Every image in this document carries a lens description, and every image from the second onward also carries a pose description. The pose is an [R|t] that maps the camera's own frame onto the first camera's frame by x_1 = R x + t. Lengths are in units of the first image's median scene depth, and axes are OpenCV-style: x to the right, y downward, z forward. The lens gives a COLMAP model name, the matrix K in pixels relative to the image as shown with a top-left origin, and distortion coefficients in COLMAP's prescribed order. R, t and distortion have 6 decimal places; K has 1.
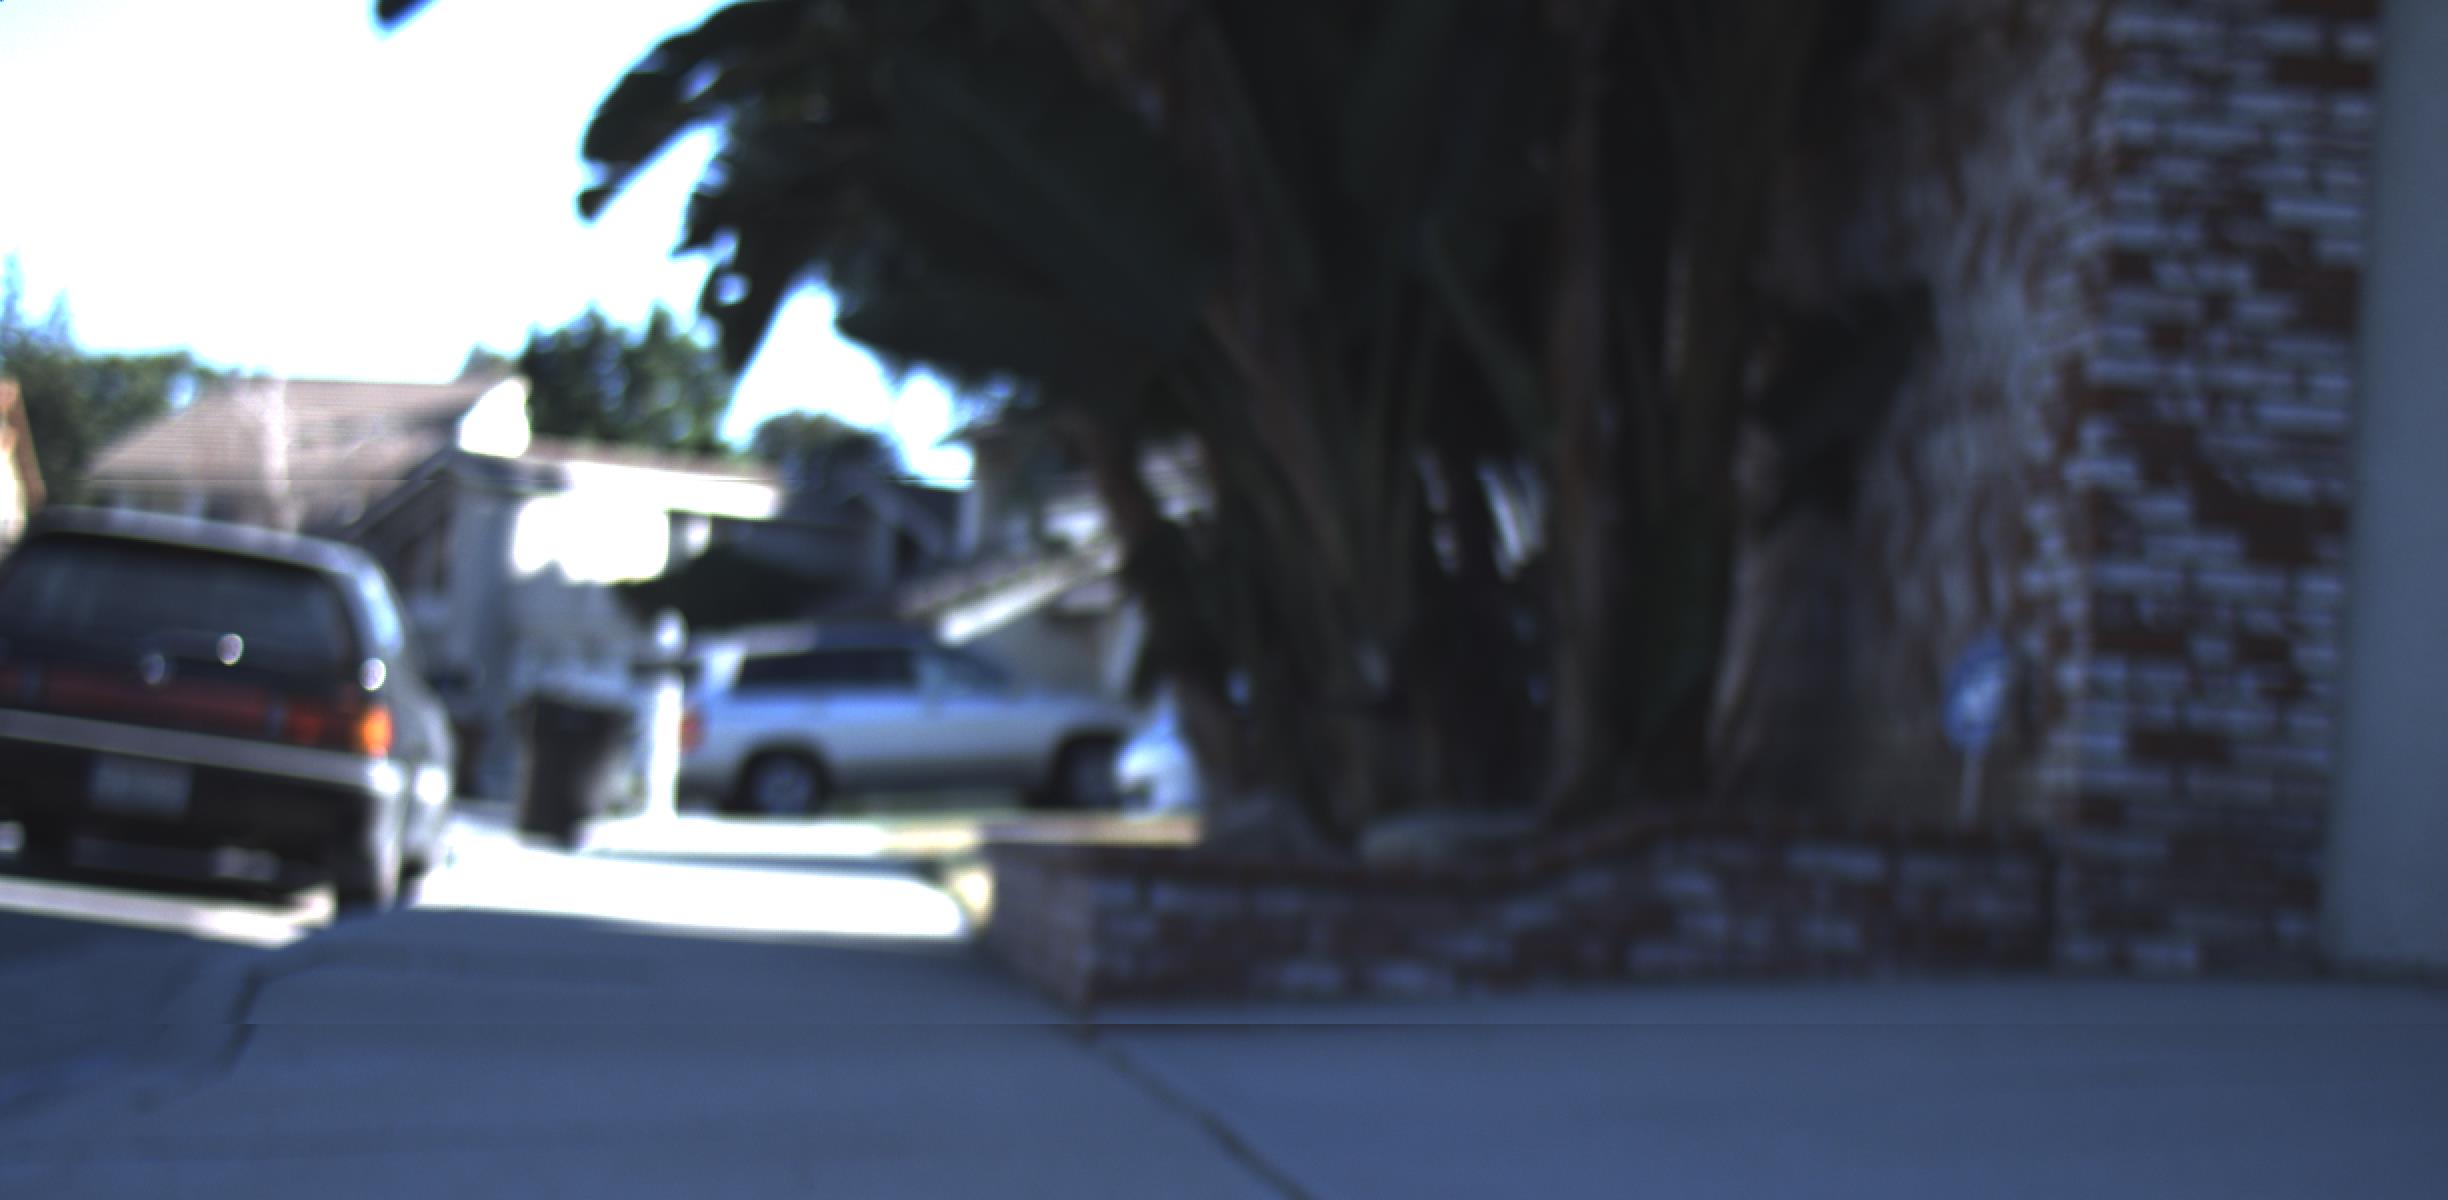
lens RADIAL K [[4378.7, 0, 1231.2], [0, 4378.7, 603.5], [0, 0, 1]] dist [0.009191, 0.111838]
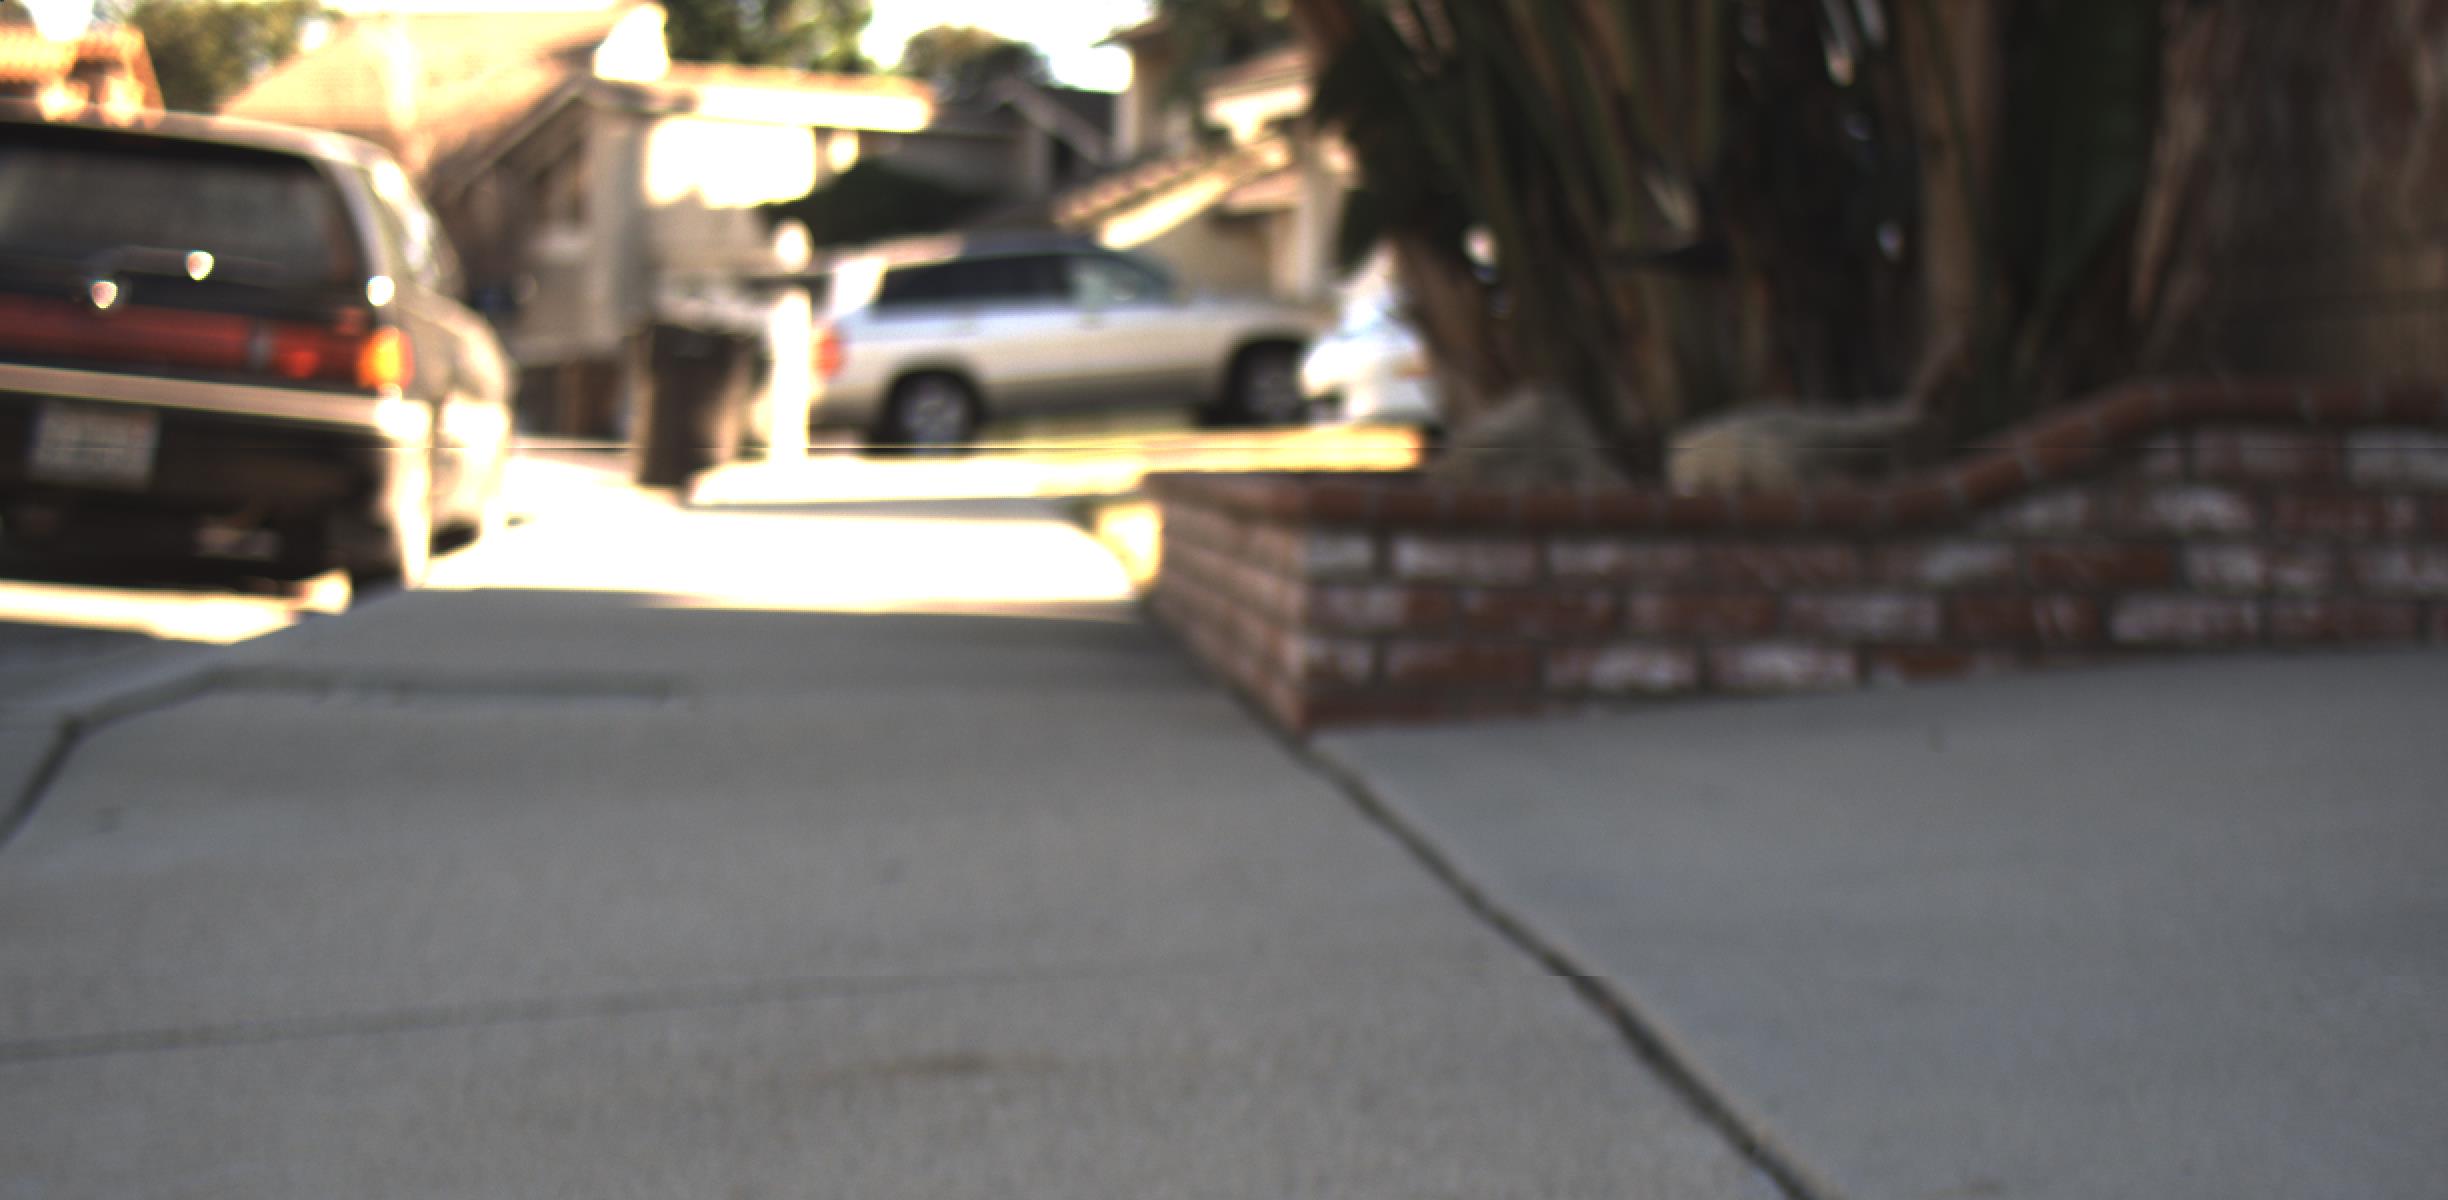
lens RADIAL K [[4411.7, 0, 1223.9], [0, 4411.7, 601.0], [0, 0, 1]] dist [-0.002074, 0.209220]
pose [[0.998288, -0.039679, -0.042970, -0.009232], [0.043301, 0.995274, 0.086922, 0.008466], [0.039318, -0.088633, 0.995288, 0.201310]]
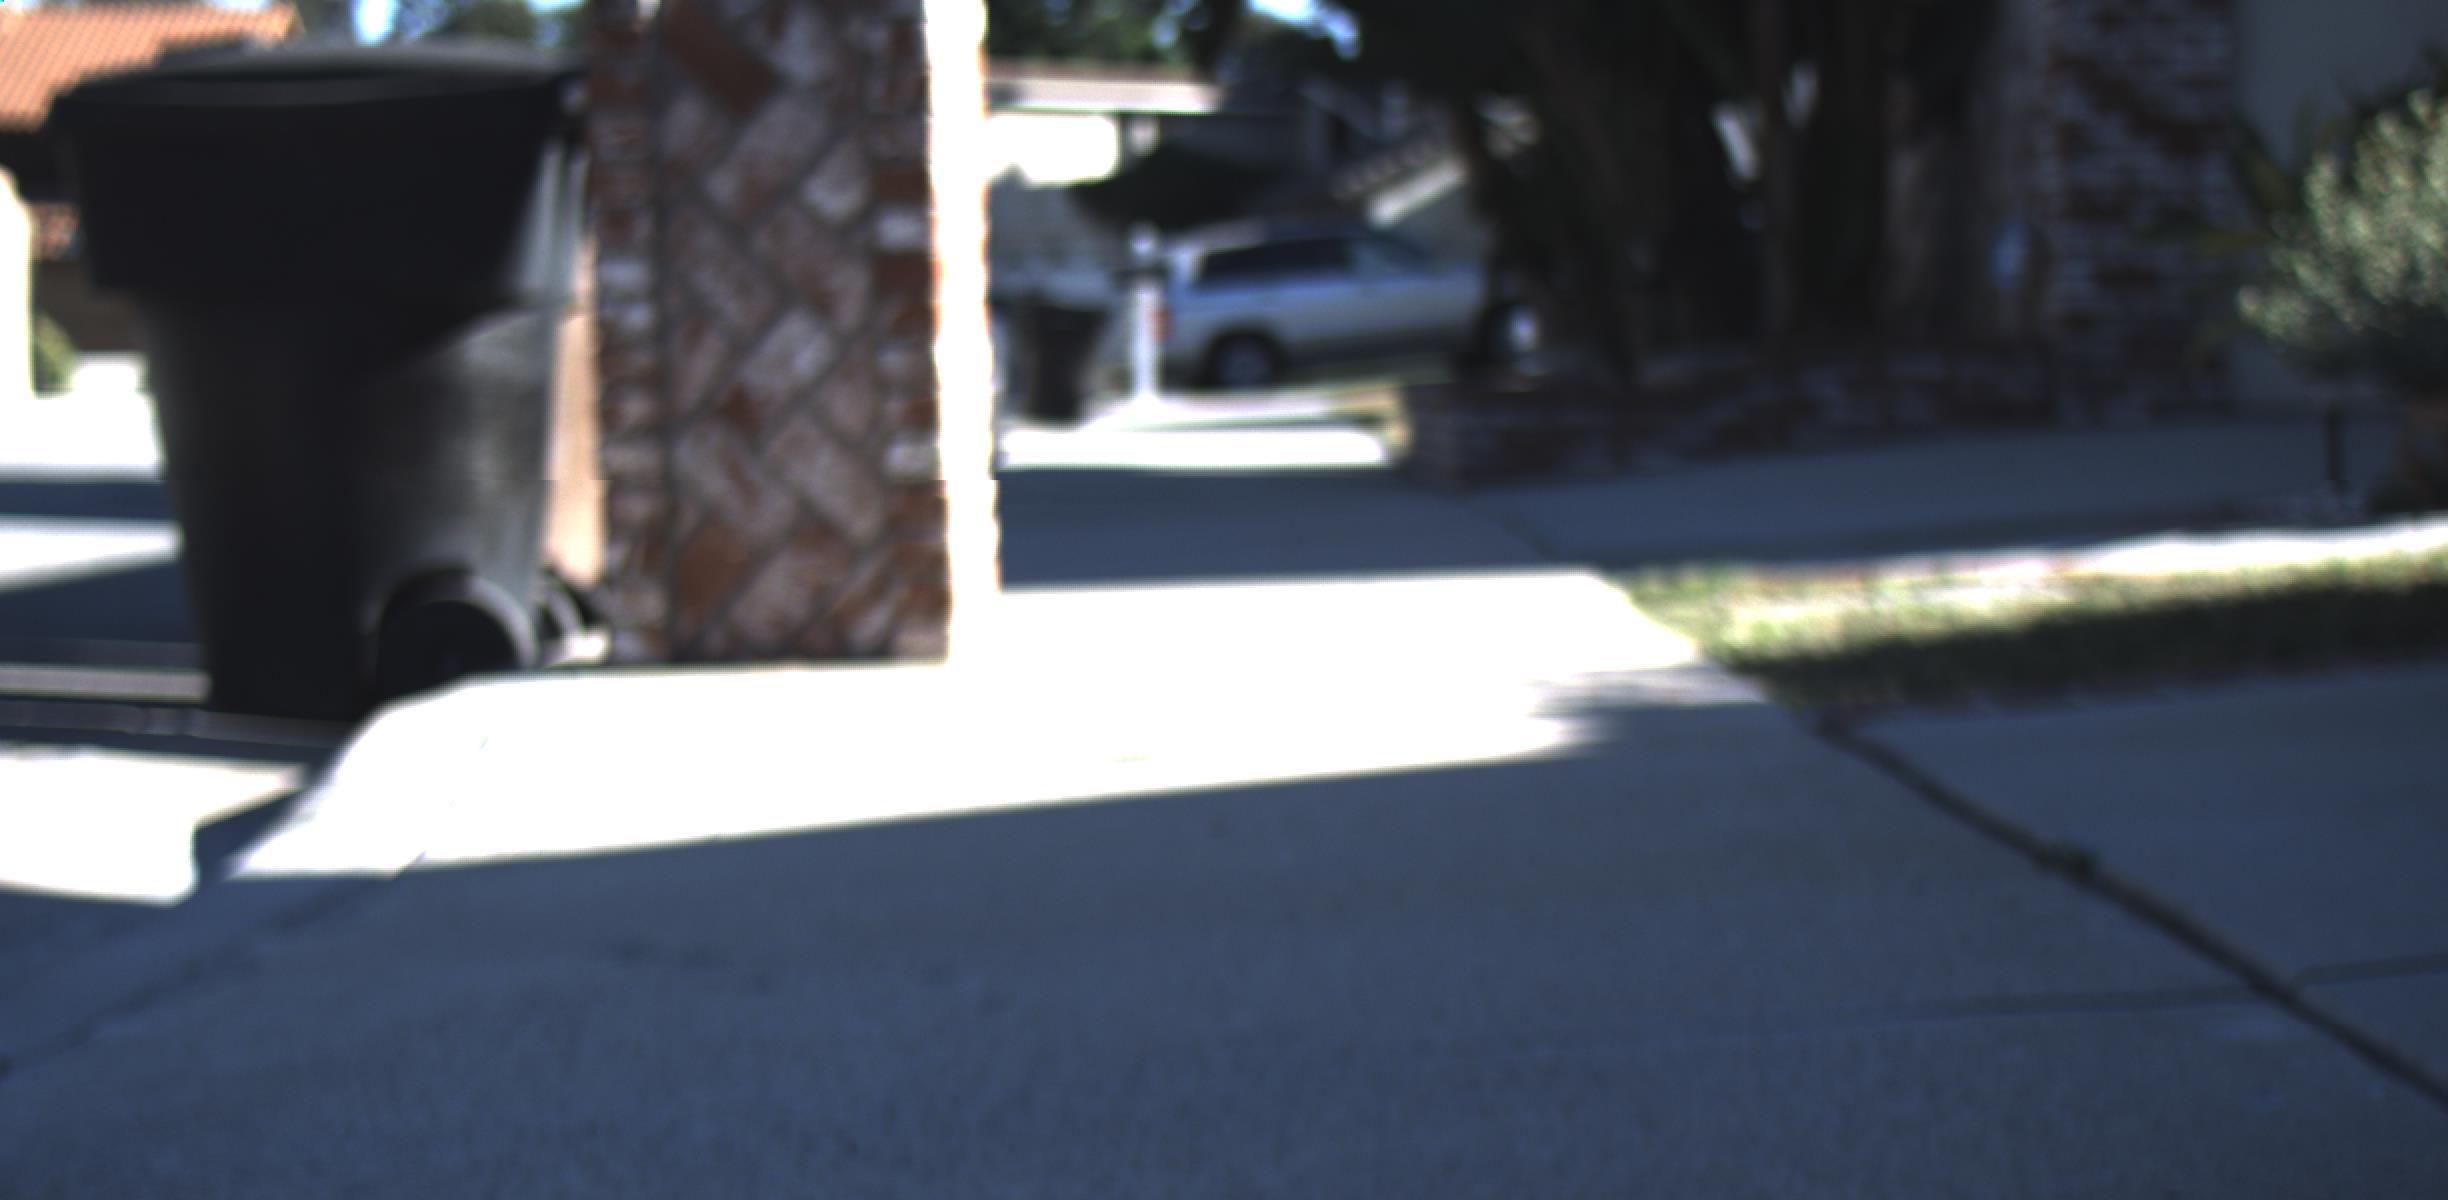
lens RADIAL K [[4411.7, 0, 1223.9], [0, 4411.7, 601.0], [0, 0, 1]] dist [-0.002074, 0.209220]
pose [[0.991931, -0.066295, -0.108064, 0.034009], [0.076680, 0.992524, 0.094954, -0.017642], [0.100961, -0.102474, 0.989599, -0.394273]]
